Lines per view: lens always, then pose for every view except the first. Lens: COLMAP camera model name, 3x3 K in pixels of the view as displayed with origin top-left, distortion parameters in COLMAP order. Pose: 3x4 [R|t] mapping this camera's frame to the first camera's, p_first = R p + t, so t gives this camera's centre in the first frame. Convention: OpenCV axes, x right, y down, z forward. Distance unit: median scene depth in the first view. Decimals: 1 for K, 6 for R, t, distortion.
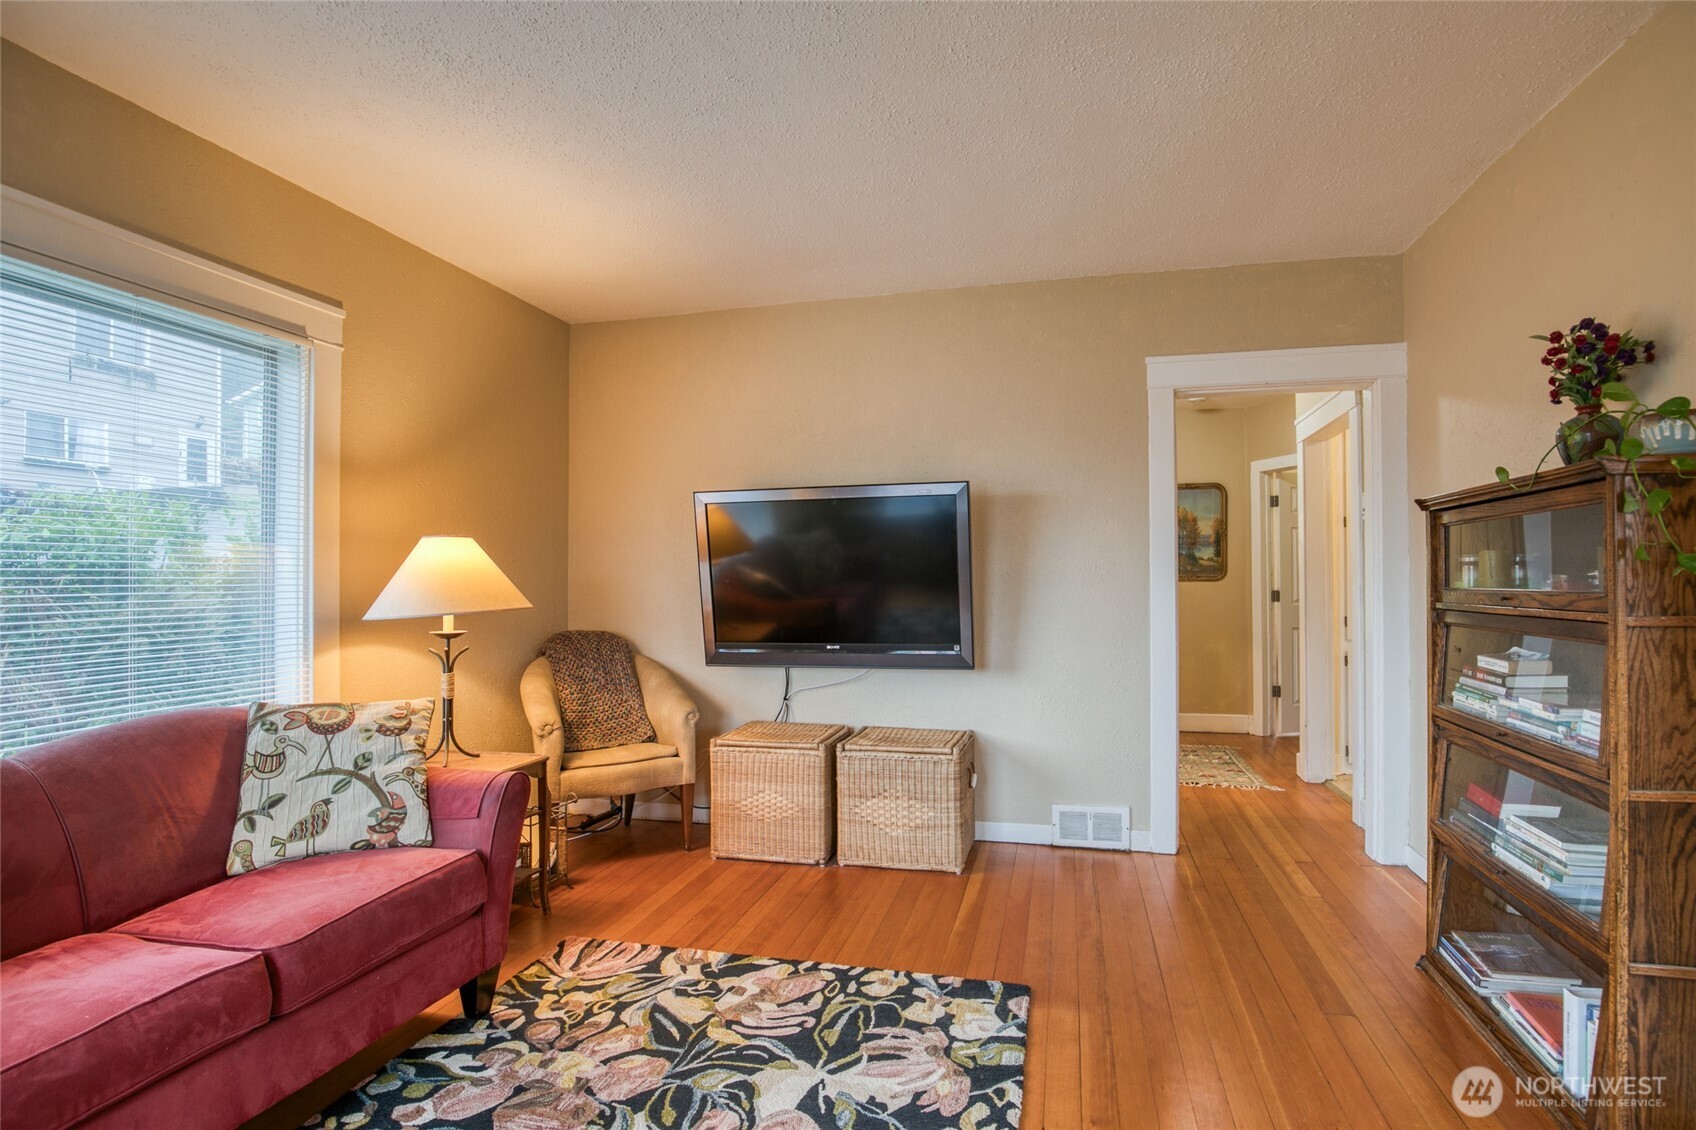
lens RADIAL K [[821.4, 0, 863.4], [0, 821.4, 571.0], [0, 0, 1]] dist [-0.020028, 0.000663]
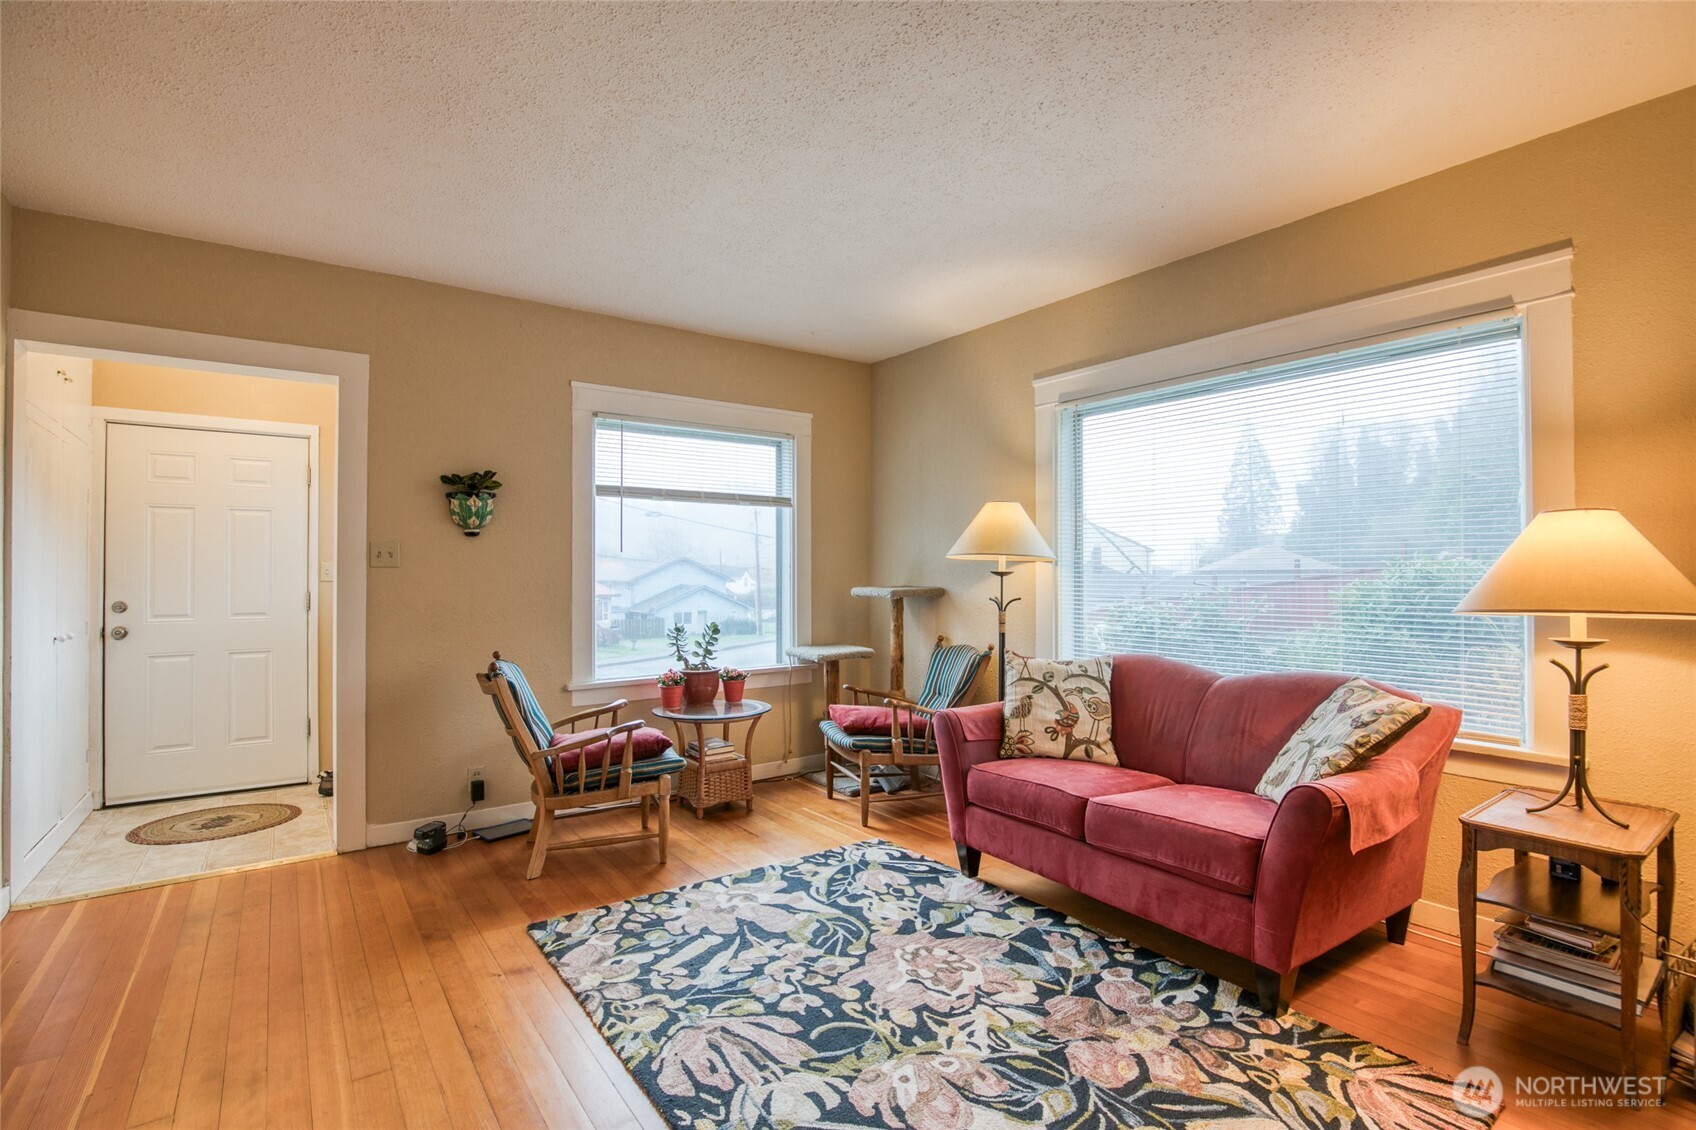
lens RADIAL K [[756.9, 0, 848.0], [0, 756.9, 565.0], [0, 0, 1]] dist [-0.028684, 0.000198]
pose [[-0.629779, -0.006607, -0.776746, 0.524455], [0.010012, 0.999812, -0.016623, 0.014852], [0.776710, -0.018245, -0.629594, 1.121709]]
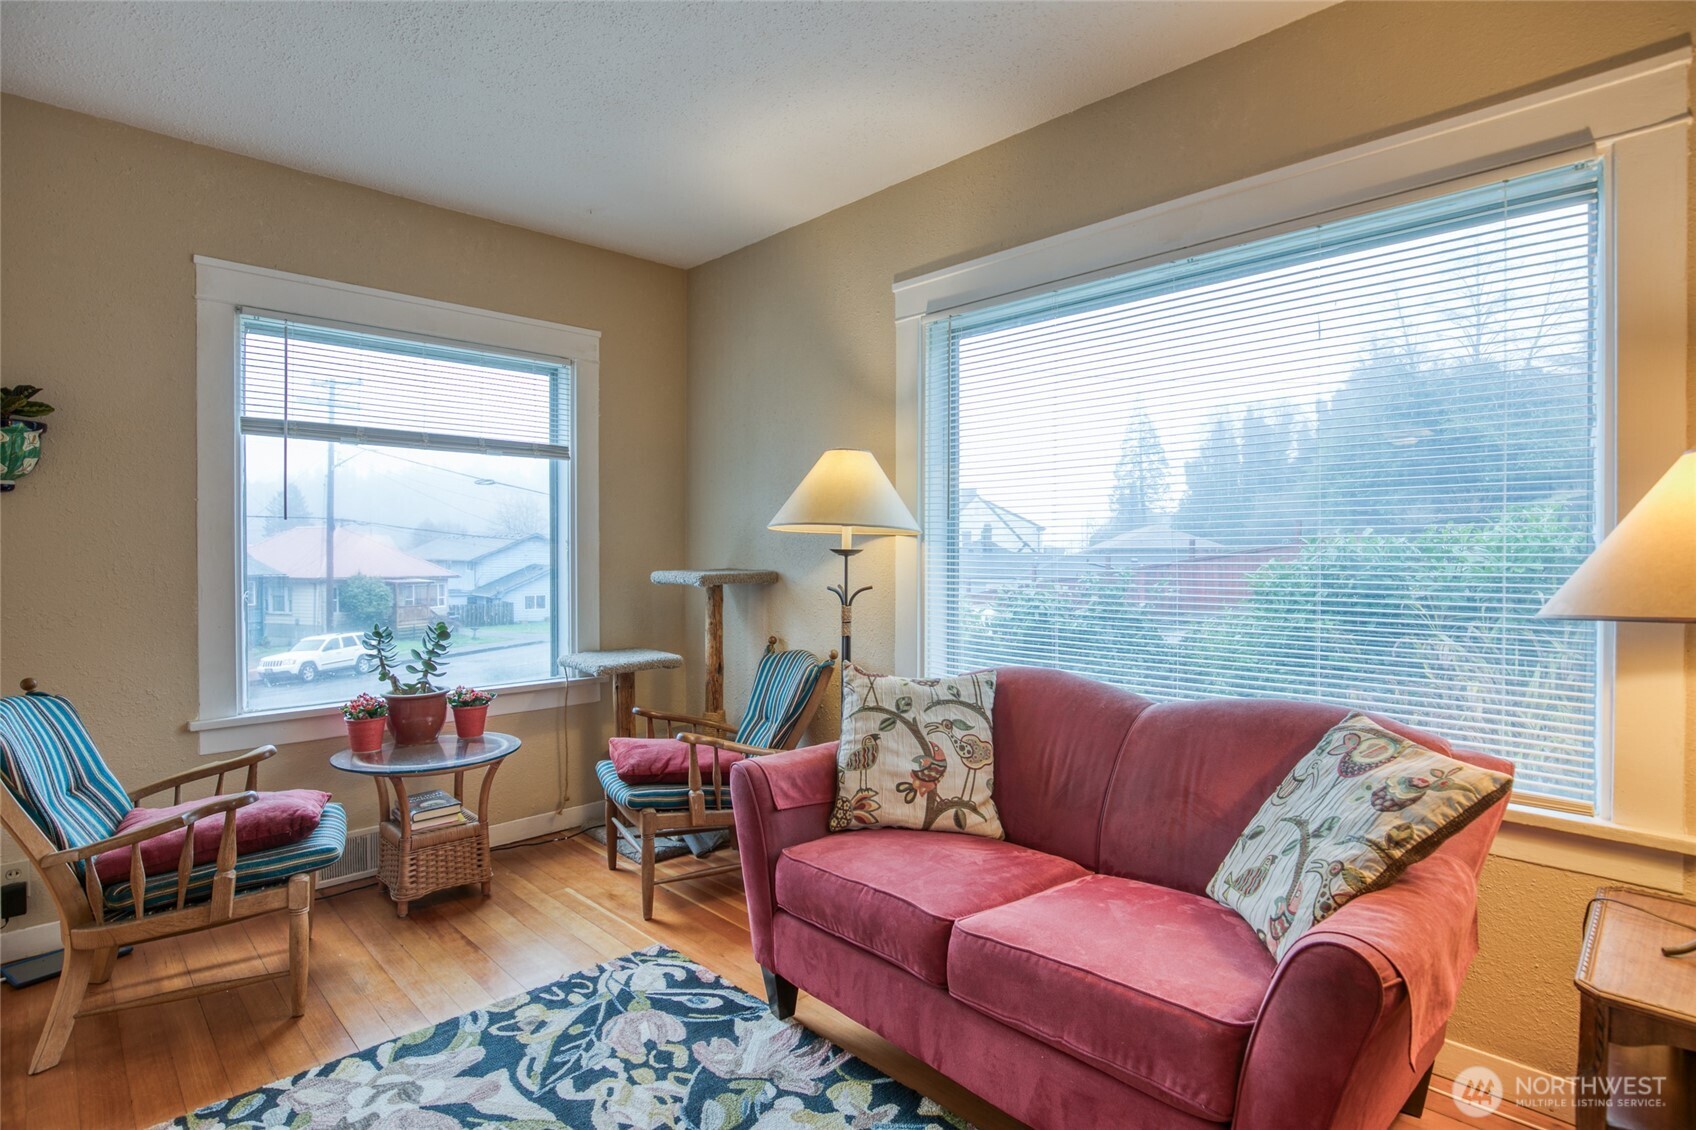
lens RADIAL K [[831.7, 0, 838.8], [0, 831.7, 557.3], [0, 0, 1]] dist [-0.021324, 0.000080]
pose [[-0.513281, 0.006812, -0.858194, 0.143349], [0.009556, 0.999952, 0.002222, 0.014342], [0.858168, -0.007060, -0.513321, 0.993863]]
